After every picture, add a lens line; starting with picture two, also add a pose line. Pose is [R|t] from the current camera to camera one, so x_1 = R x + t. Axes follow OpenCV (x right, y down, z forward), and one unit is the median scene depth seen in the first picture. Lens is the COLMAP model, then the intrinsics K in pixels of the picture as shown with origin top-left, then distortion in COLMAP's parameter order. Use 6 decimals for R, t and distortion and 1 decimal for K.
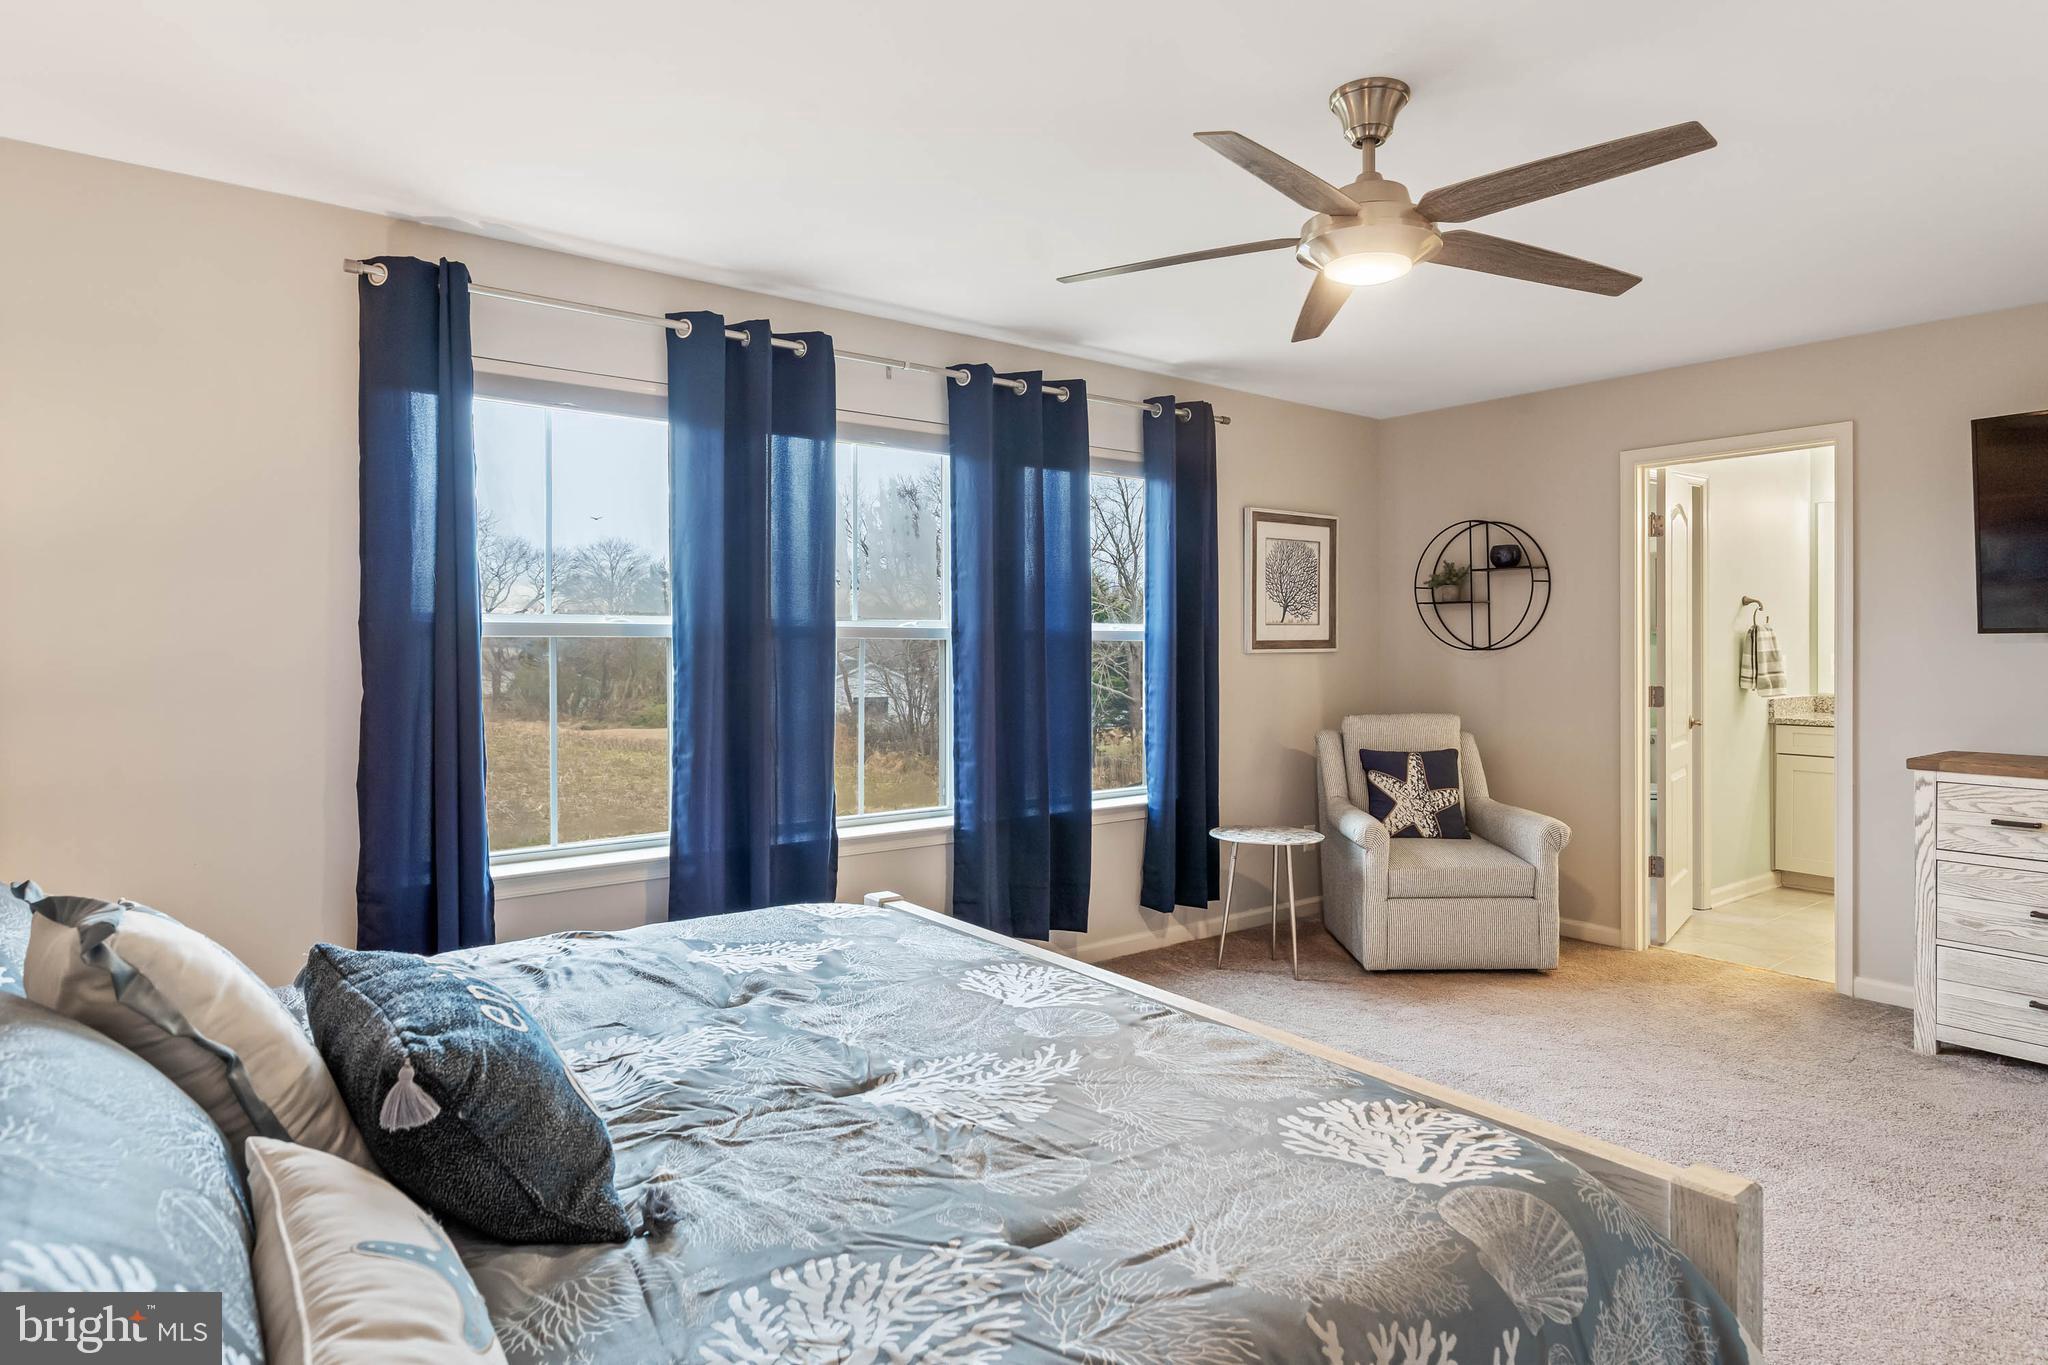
lens RADIAL K [[1159.0, 0, 1042.3], [0, 1159.0, 646.0], [0, 0, 1]] dist [0.002860, 0.001156]
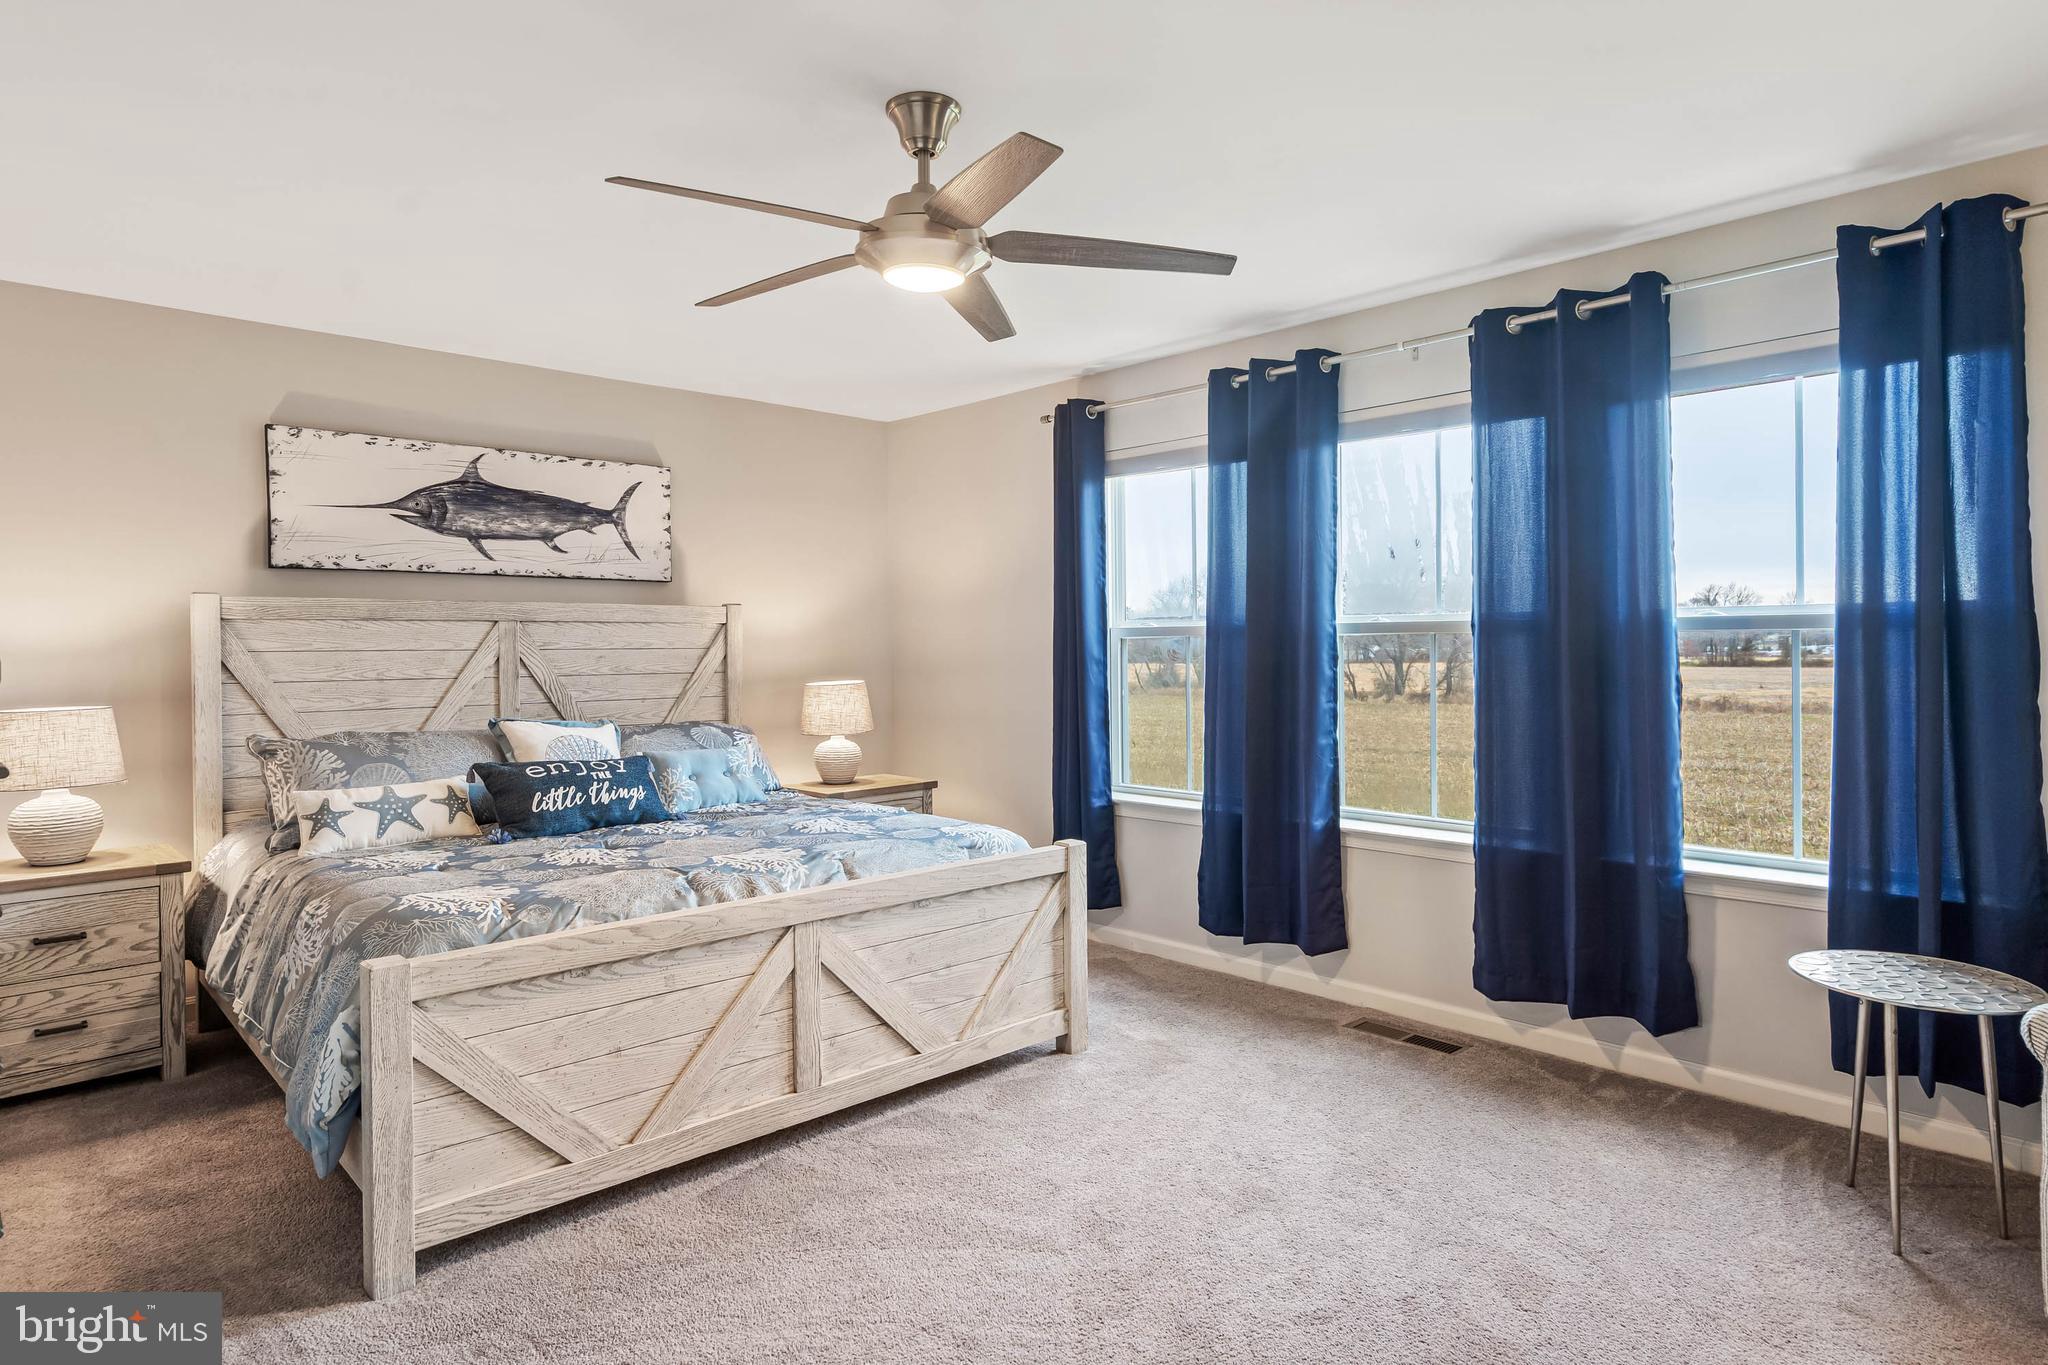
lens RADIAL K [[1159.0, 0, 1042.3], [0, 1159.0, 646.0], [0, 0, 1]] dist [0.002860, 0.001156]
pose [[0.087238, 0.001736, -0.996186, 0.830146], [0.007715, 0.999967, 0.002418, -0.000044], [0.996158, -0.007896, 0.087222, 0.638346]]
